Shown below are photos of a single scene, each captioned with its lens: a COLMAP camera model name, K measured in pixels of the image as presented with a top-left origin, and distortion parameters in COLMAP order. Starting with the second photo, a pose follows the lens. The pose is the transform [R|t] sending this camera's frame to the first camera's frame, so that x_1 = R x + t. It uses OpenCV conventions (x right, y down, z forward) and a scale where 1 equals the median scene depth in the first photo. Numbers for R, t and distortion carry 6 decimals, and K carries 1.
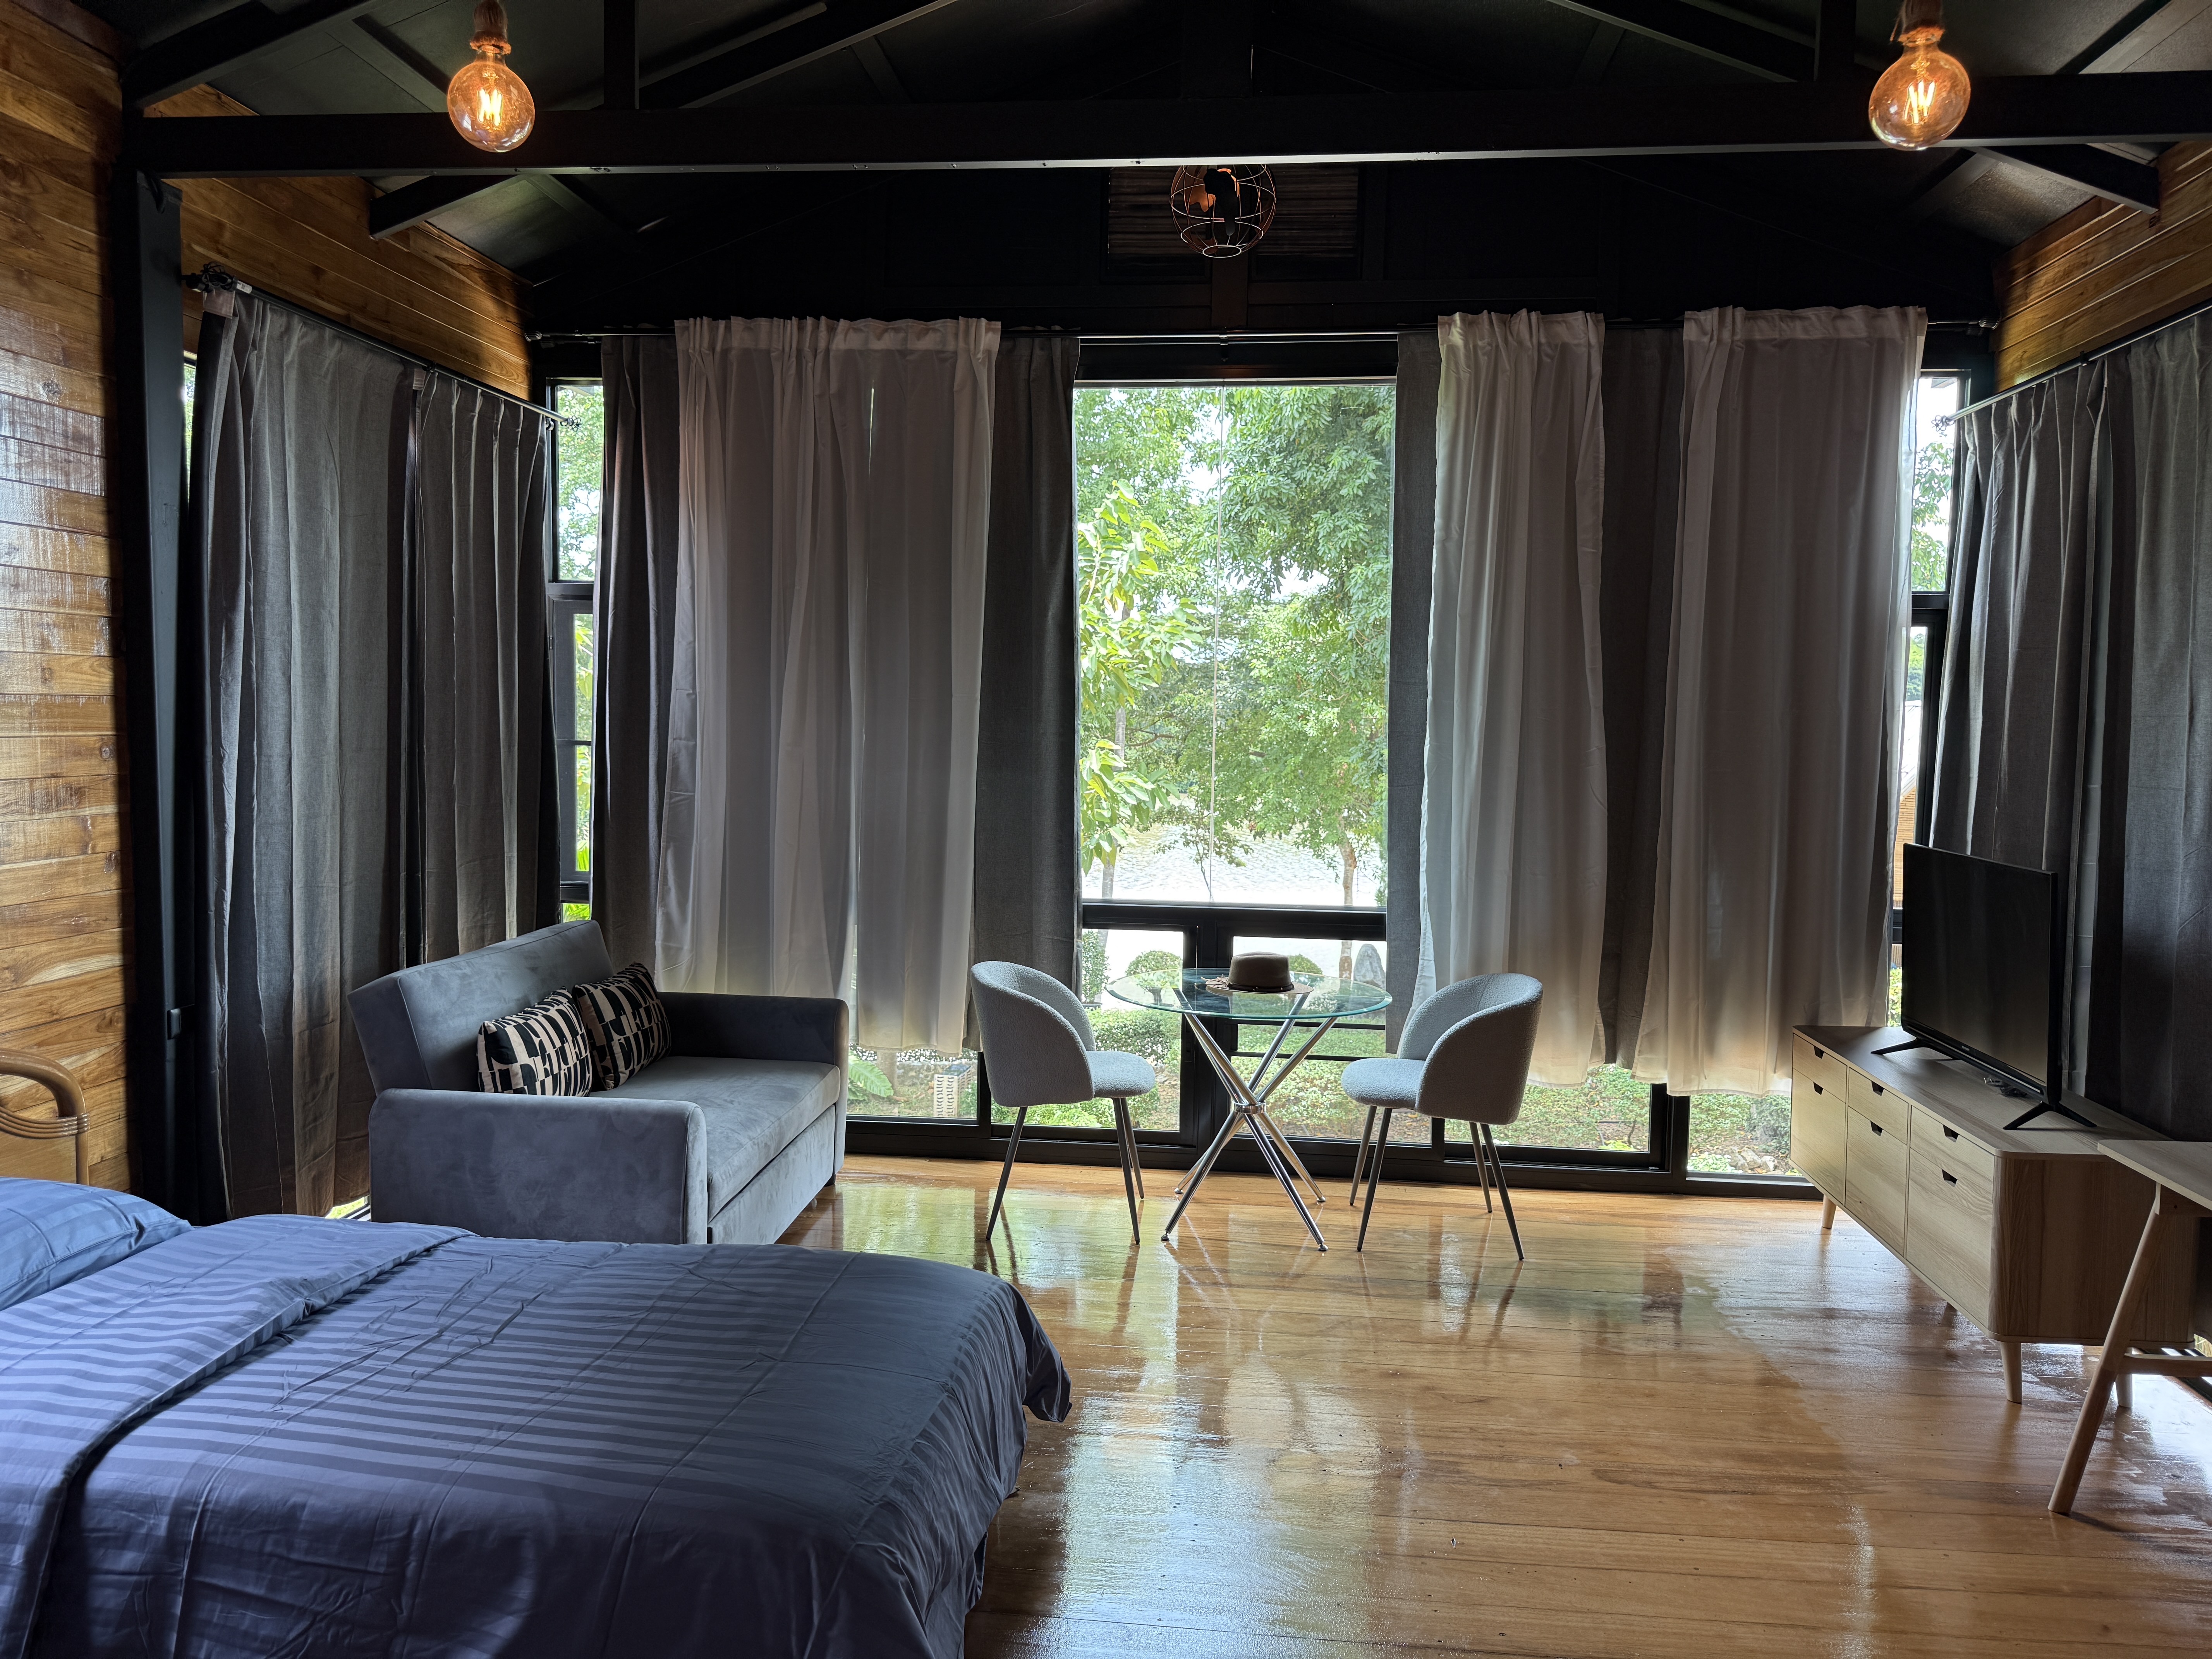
lens RADIAL K [[1637.5, 0, 1106.0], [0, 1637.5, 829.5], [0, 0, 1]] dist [0.010973, -0.005279]
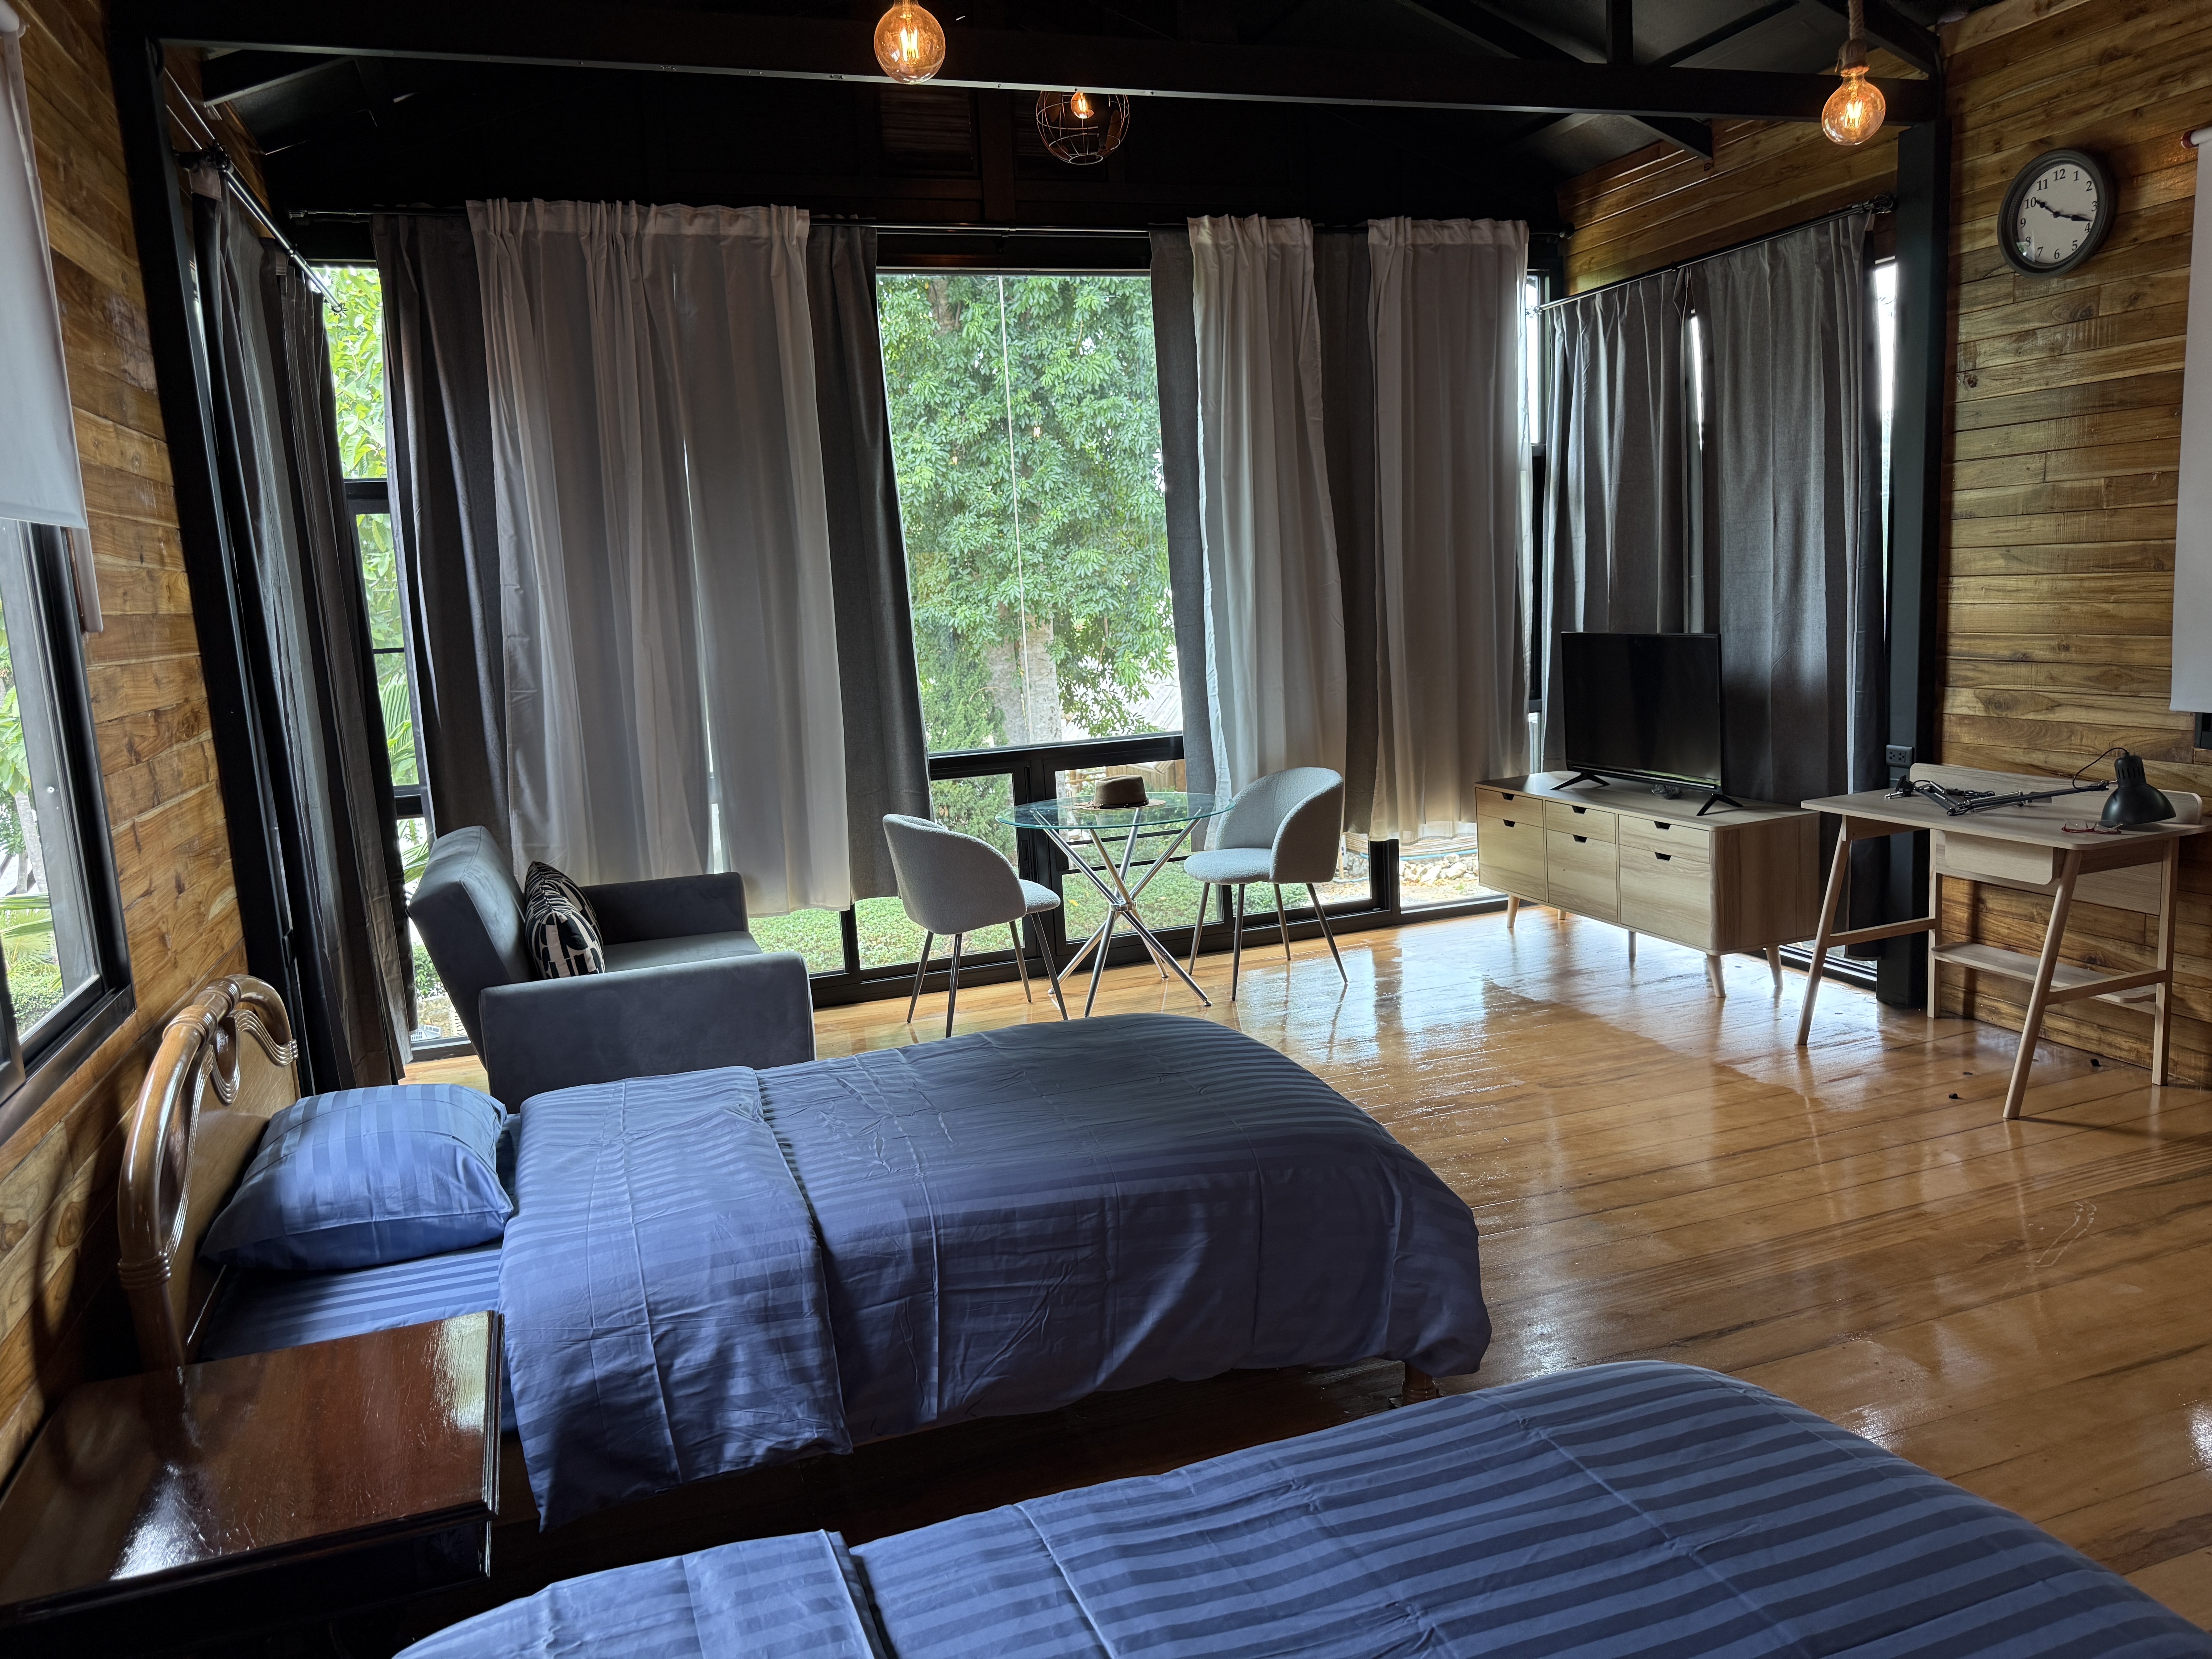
lens RADIAL K [[1562.8, 0, 1251.1], [0, 1562.8, 829.1], [0, 0, 1]] dist [0.088920, -0.171395]
pose [[0.891331, -0.139722, 0.431285, -0.305431], [0.104315, 0.989005, 0.104818, 0.006085], [-0.441189, -0.048438, 0.896106, -0.052771]]
